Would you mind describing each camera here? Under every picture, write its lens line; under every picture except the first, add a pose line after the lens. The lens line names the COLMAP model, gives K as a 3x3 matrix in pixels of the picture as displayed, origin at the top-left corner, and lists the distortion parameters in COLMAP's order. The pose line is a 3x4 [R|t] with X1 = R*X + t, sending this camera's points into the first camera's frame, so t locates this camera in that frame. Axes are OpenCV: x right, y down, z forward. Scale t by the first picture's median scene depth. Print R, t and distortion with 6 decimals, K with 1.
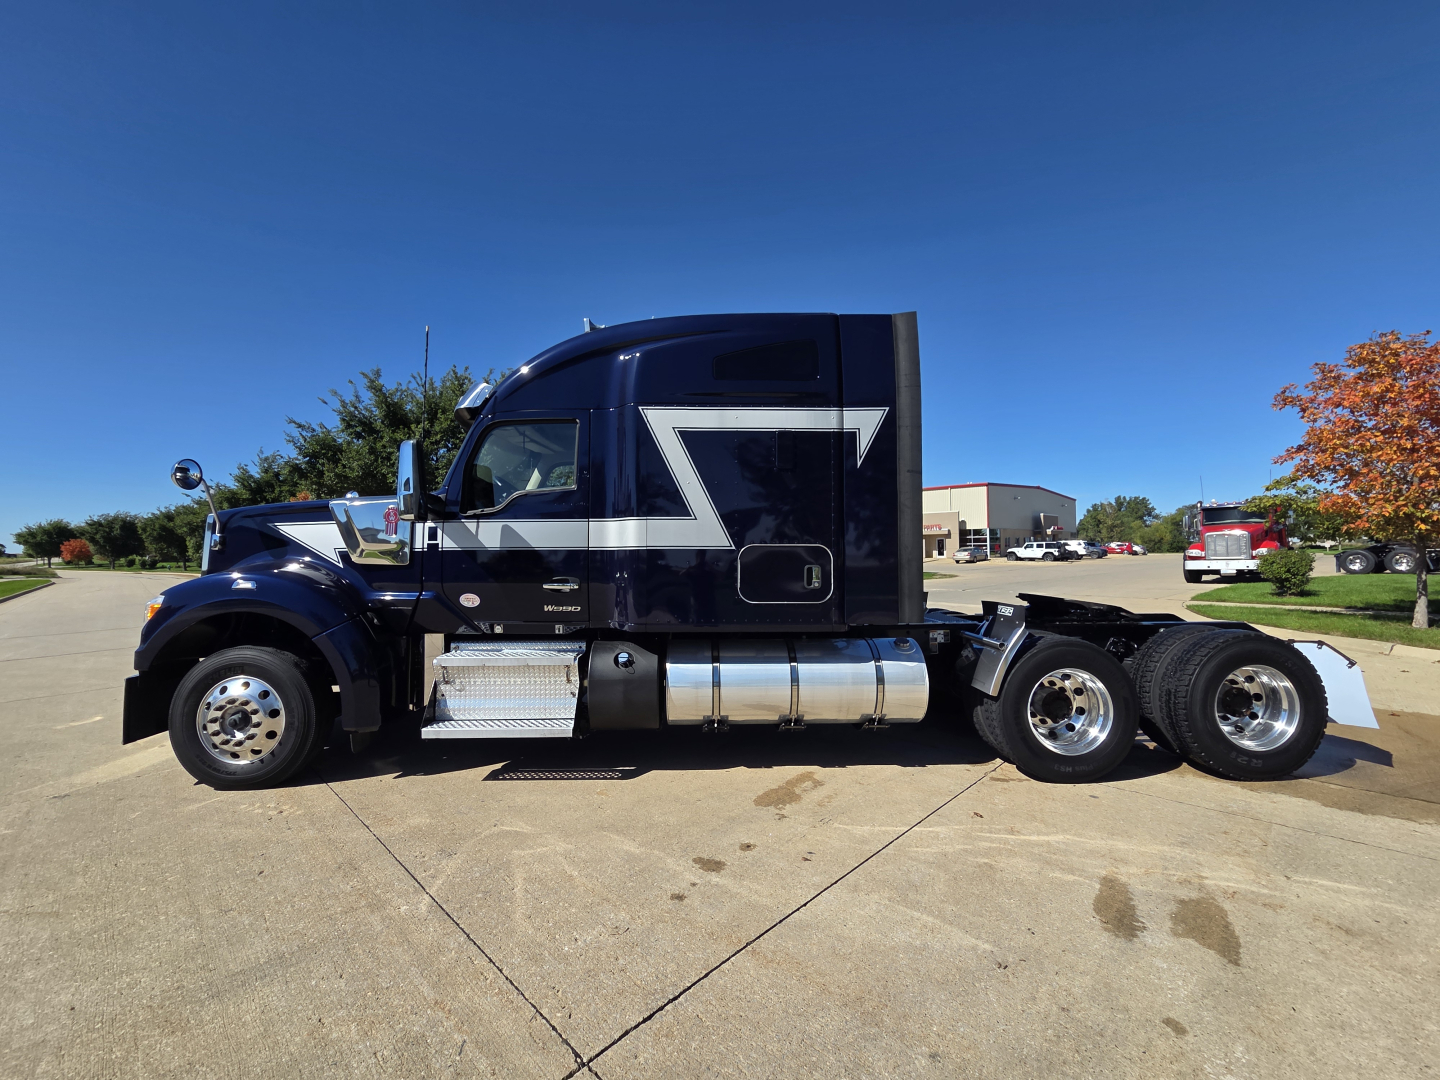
lens RADIAL K [[598.1, 0, 716.1], [0, 598.1, 534.8], [0, 0, 1]] dist [0.005548, 0.000310]
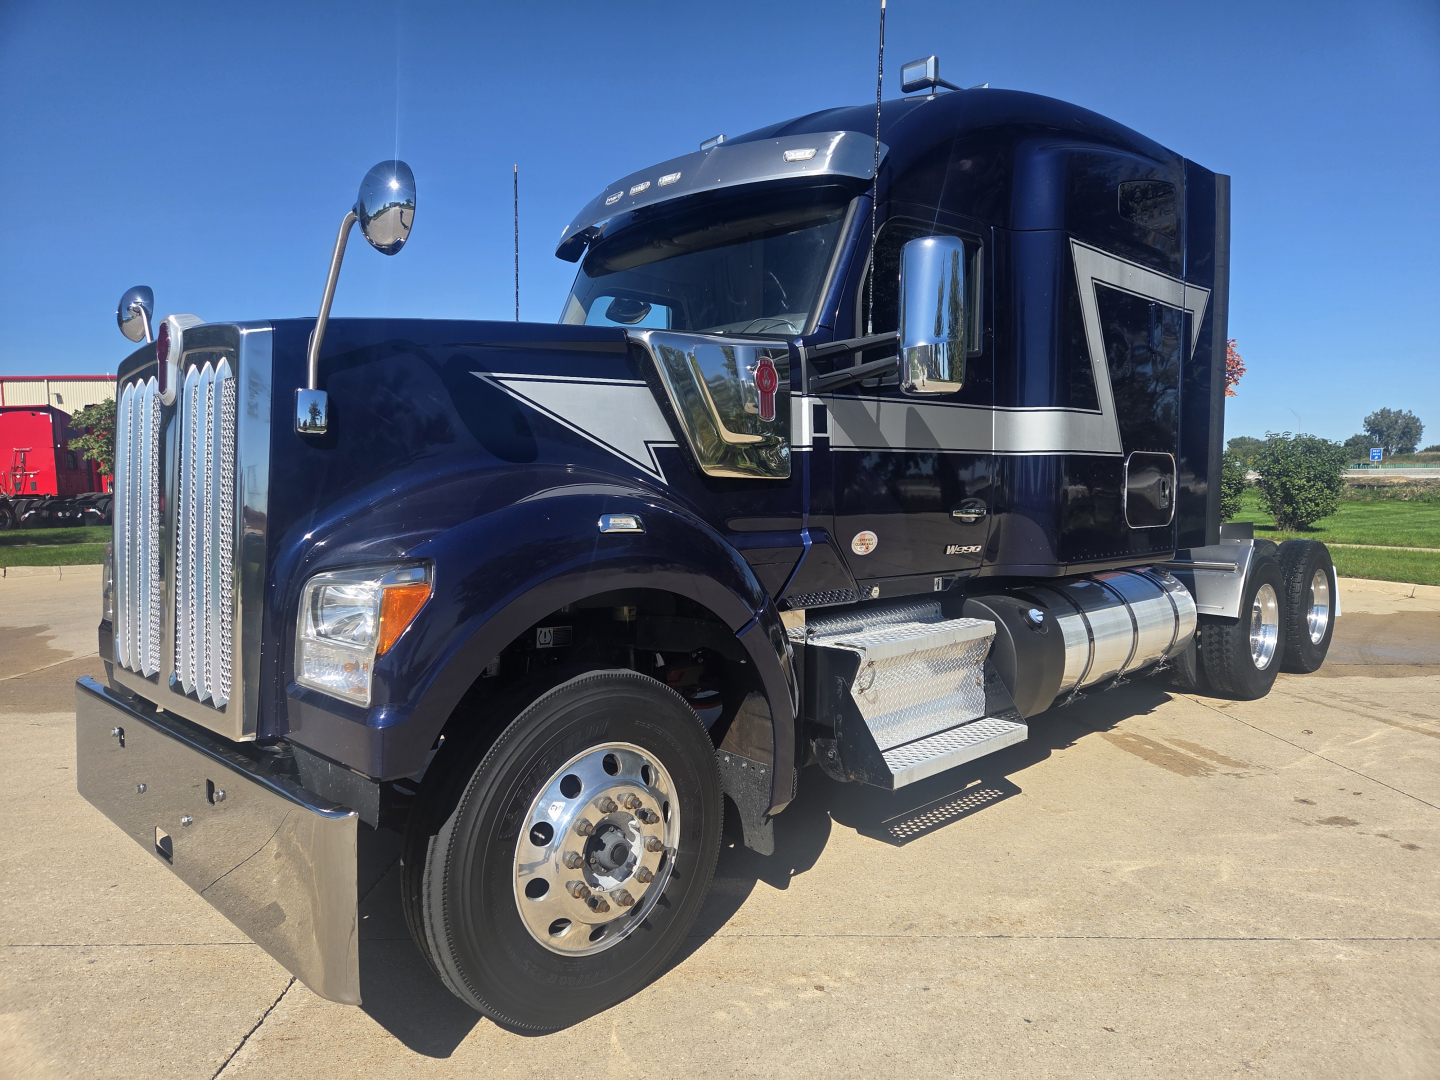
lens RADIAL K [[1020.9, 0, 683.2], [0, 1020.9, 543.7], [0, 0, 1]] dist [0.040930, -0.002381]
pose [[0.703398, -0.044244, 0.709418, -1.219920], [-0.029005, 0.995443, 0.090841, 0.029538], [-0.710204, -0.084473, 0.698909, 0.468432]]
